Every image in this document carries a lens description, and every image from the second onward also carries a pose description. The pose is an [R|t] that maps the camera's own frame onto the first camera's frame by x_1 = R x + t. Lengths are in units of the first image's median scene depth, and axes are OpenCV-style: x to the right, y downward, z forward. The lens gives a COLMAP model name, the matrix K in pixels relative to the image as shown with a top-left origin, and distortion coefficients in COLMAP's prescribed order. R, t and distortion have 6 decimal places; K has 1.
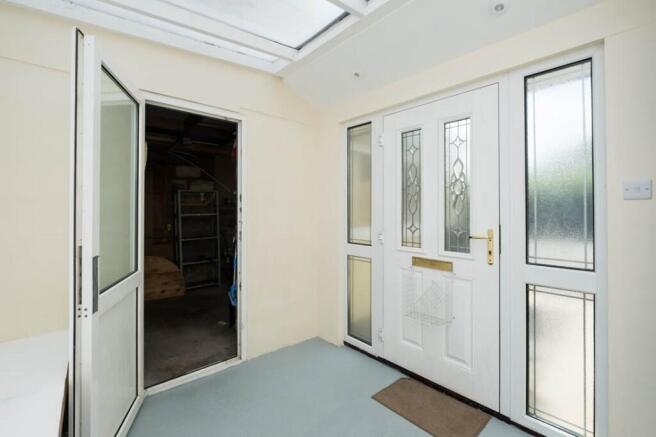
lens RADIAL K [[293.0, 0, 326.4], [0, 293.0, 209.2], [0, 0, 1]] dist [-0.002324, -0.000277]
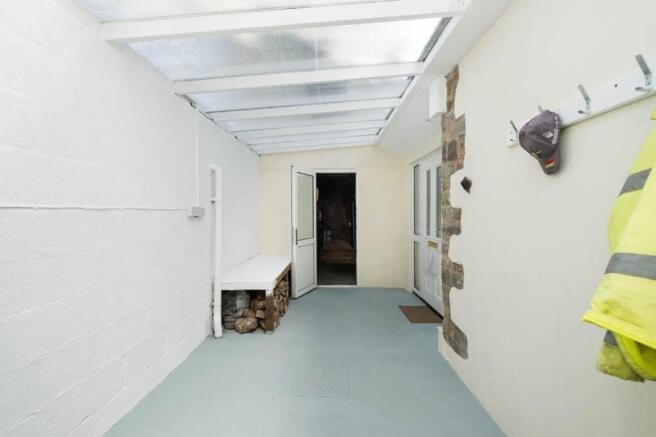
lens RADIAL K [[282.3, 0, 328.0], [0, 282.3, 218.5], [0, 0, 1]] dist [-0.001255, -0.000138]
pose [[0.751817, 0.004072, -0.659360, 0.900806], [0.009662, 0.999806, 0.017191, -0.010200], [0.659301, -0.019296, 0.751631, -0.664693]]
